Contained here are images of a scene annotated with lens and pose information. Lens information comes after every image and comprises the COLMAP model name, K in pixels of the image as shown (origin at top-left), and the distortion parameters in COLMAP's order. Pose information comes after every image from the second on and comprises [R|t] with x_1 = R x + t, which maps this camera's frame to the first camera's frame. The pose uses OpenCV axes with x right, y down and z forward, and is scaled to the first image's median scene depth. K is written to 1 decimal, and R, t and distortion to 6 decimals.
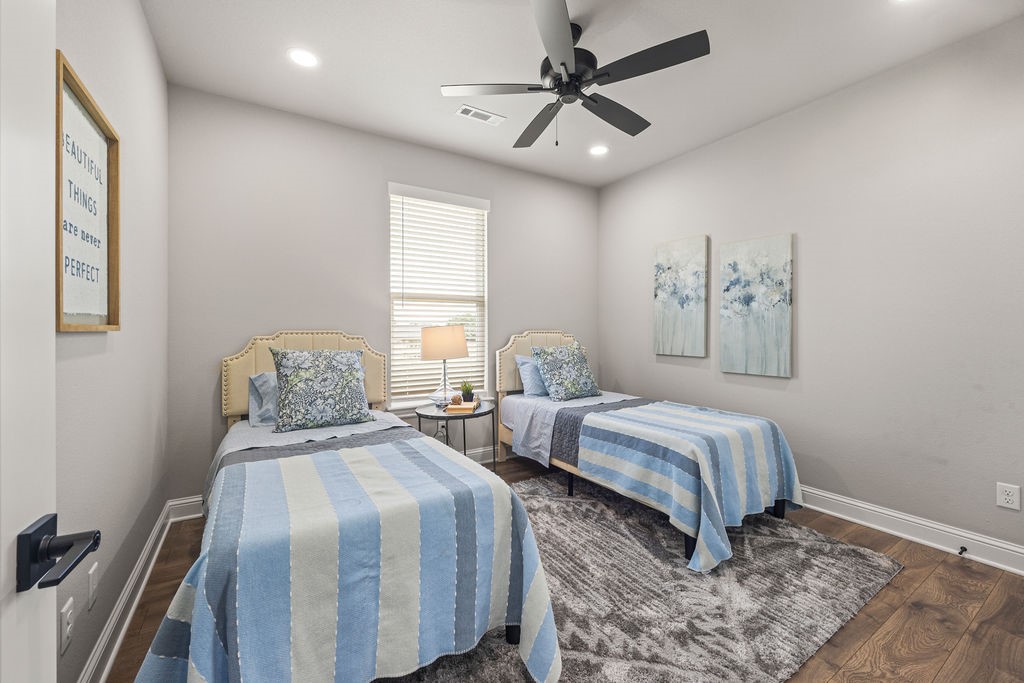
lens RADIAL K [[414.0, 0, 517.1], [0, 414.0, 340.9], [0, 0, 1]] dist [-0.002364, 0.000064]
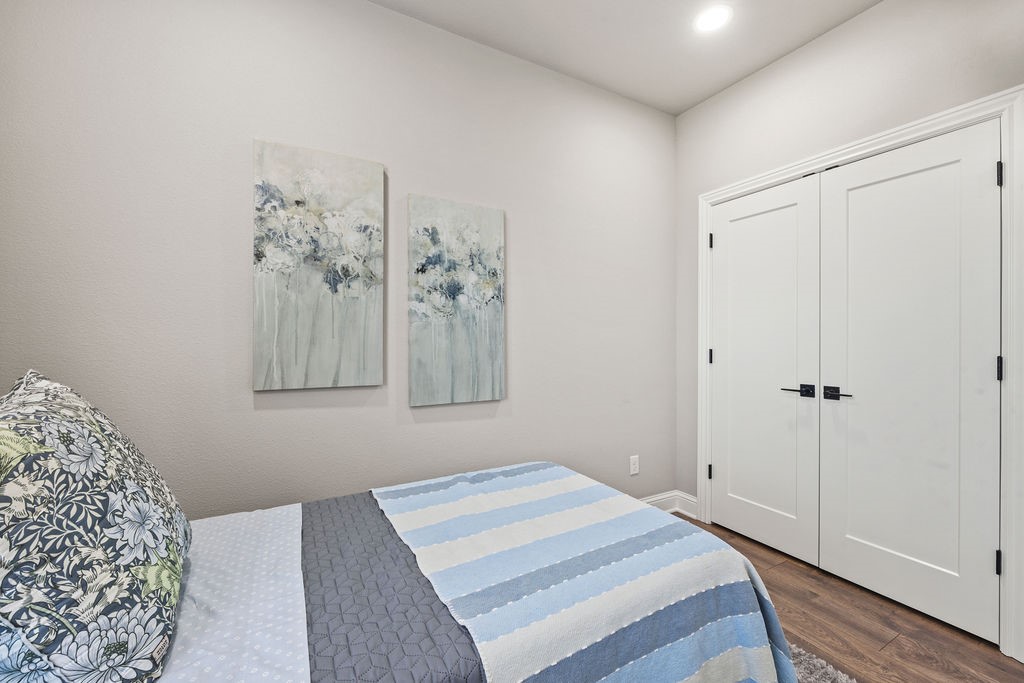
lens RADIAL K [[414.0, 0, 510.5], [0, 414.0, 338.7], [0, 0, 1]] dist [-0.002364, 0.000064]
pose [[0.076258, -0.006719, 0.997065, -0.089851], [0.017687, 0.999829, 0.005385, -0.023986], [-0.996931, 0.017225, 0.076364, 0.833508]]
